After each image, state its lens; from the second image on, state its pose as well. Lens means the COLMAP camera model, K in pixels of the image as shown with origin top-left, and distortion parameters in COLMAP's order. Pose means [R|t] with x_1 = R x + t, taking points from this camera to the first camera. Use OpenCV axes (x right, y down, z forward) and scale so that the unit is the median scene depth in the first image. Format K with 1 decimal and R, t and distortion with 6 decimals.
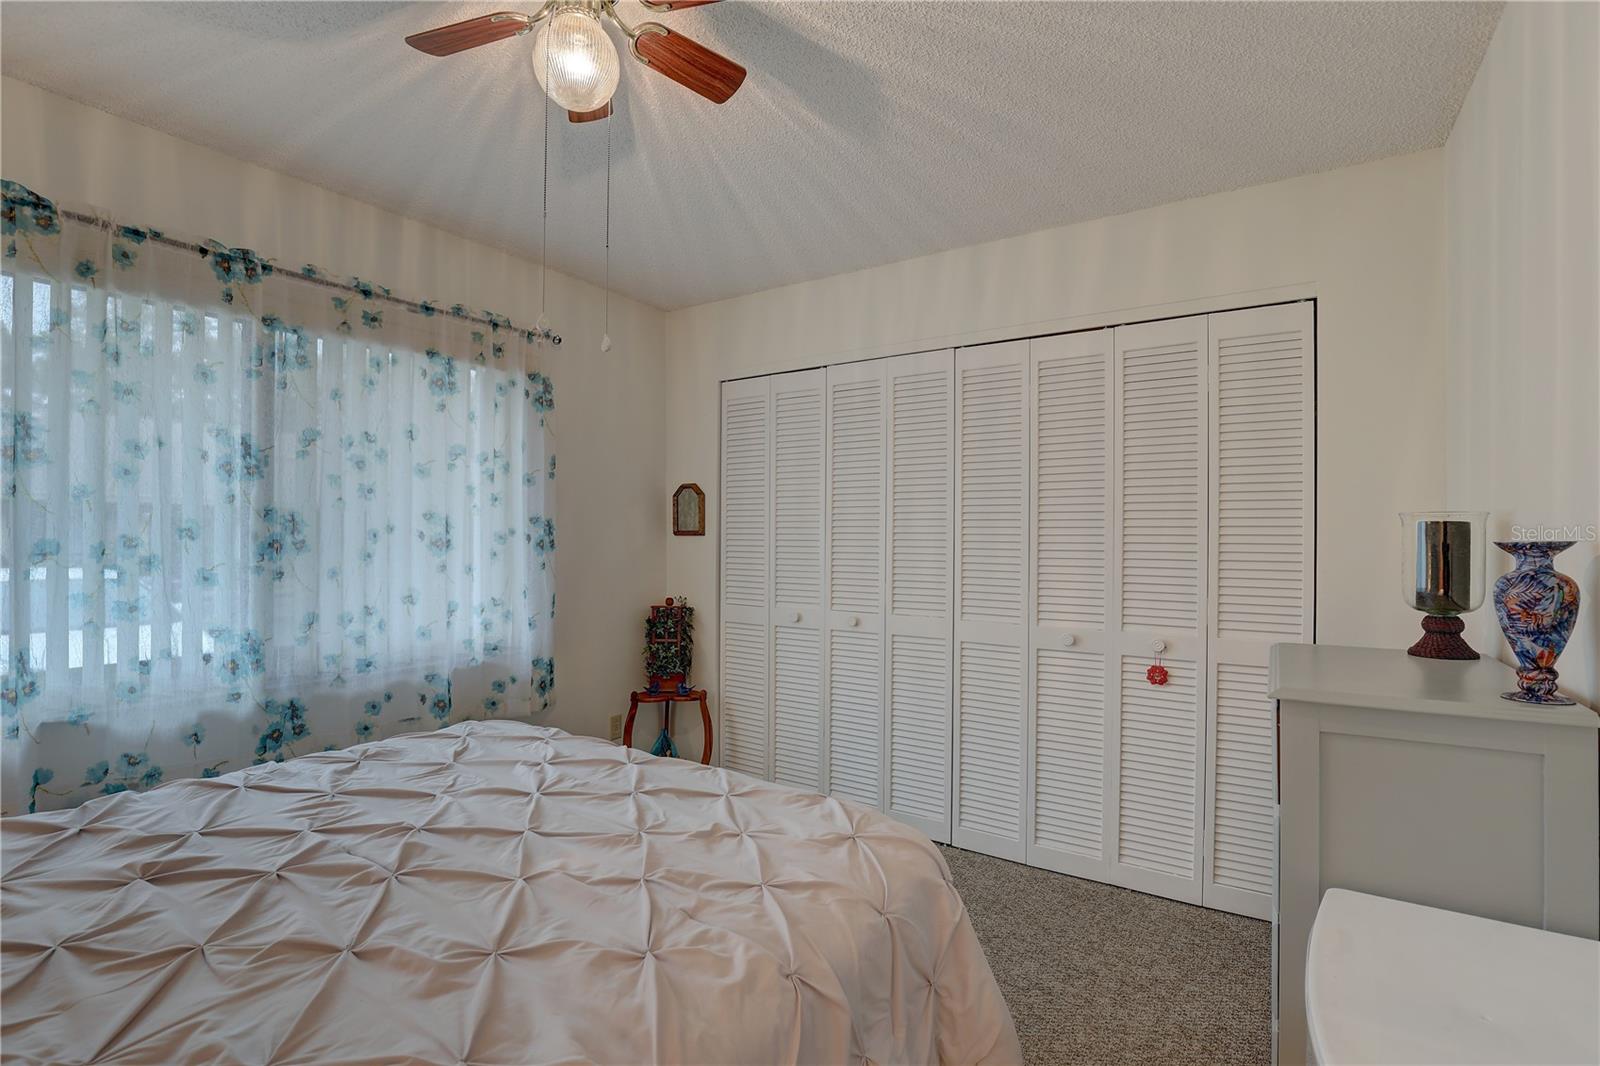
lens RADIAL K [[762.8, 0, 814.6], [0, 762.8, 540.7], [0, 0, 1]] dist [-0.015207, -0.000293]
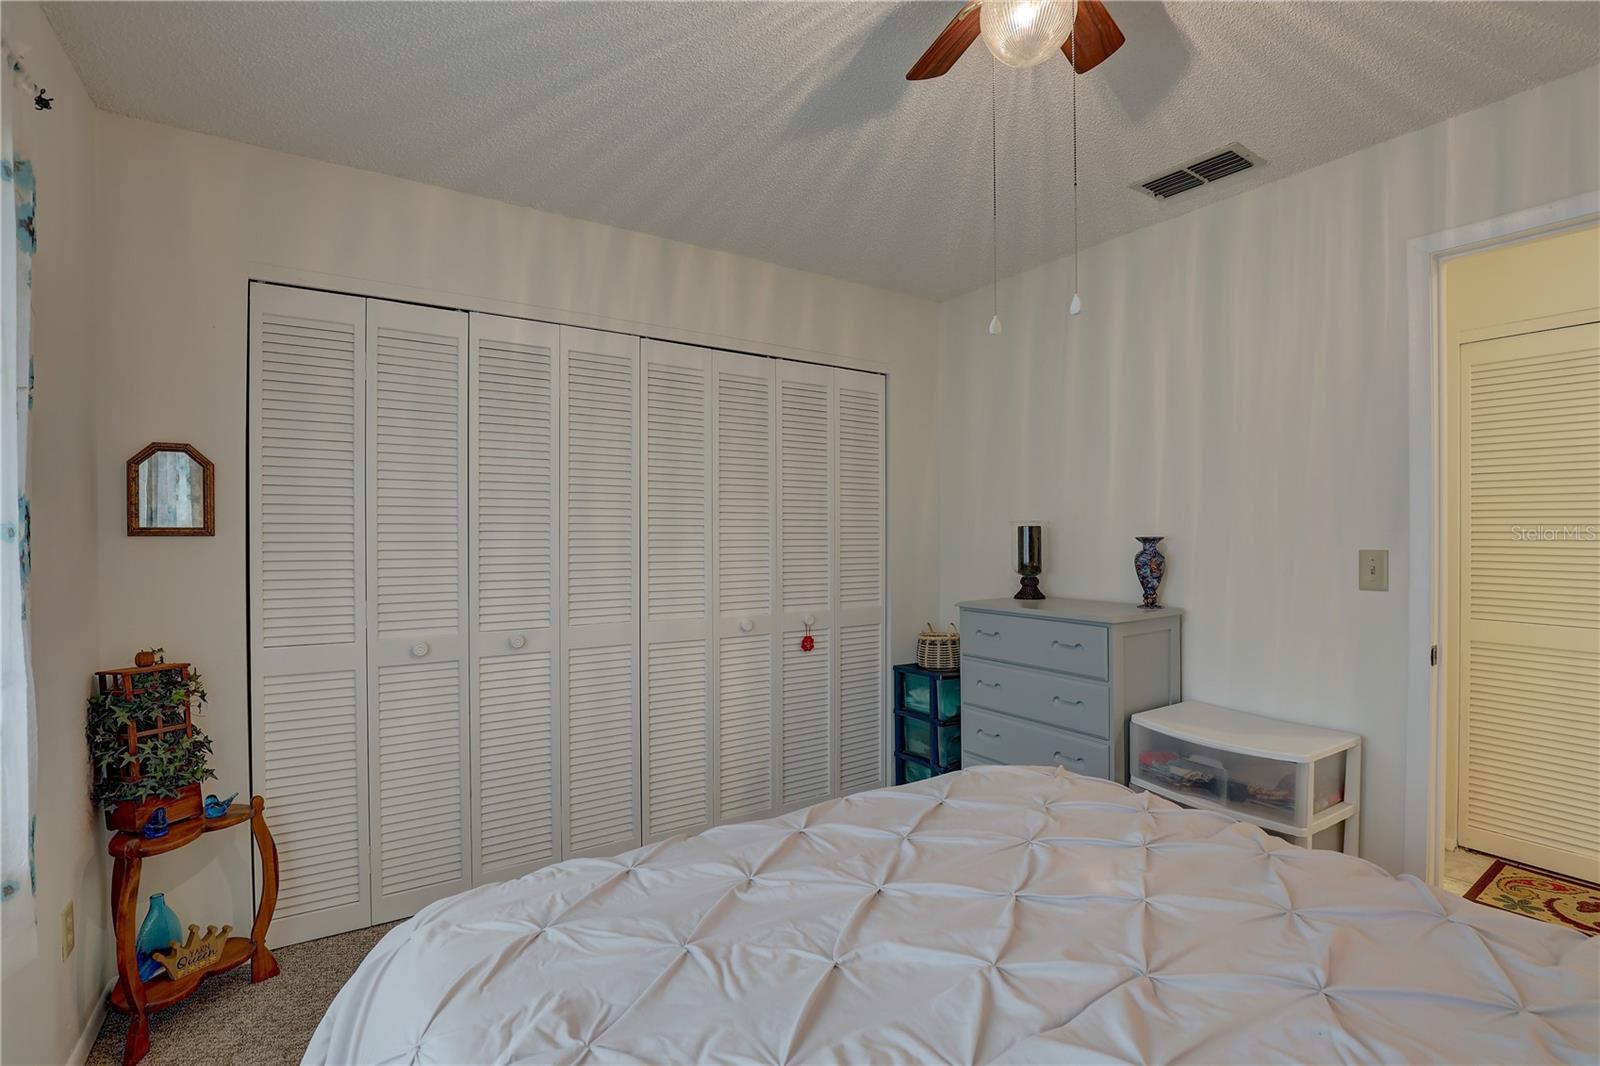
lens RADIAL K [[762.8, 0, 813.6], [0, 762.8, 532.1], [0, 0, 1]] dist [-0.015207, -0.000293]
pose [[0.375087, -0.006929, 0.926964, -0.616155], [0.005501, 0.999971, 0.005249, -0.012694], [-0.926973, 0.003130, 0.375114, 0.441781]]
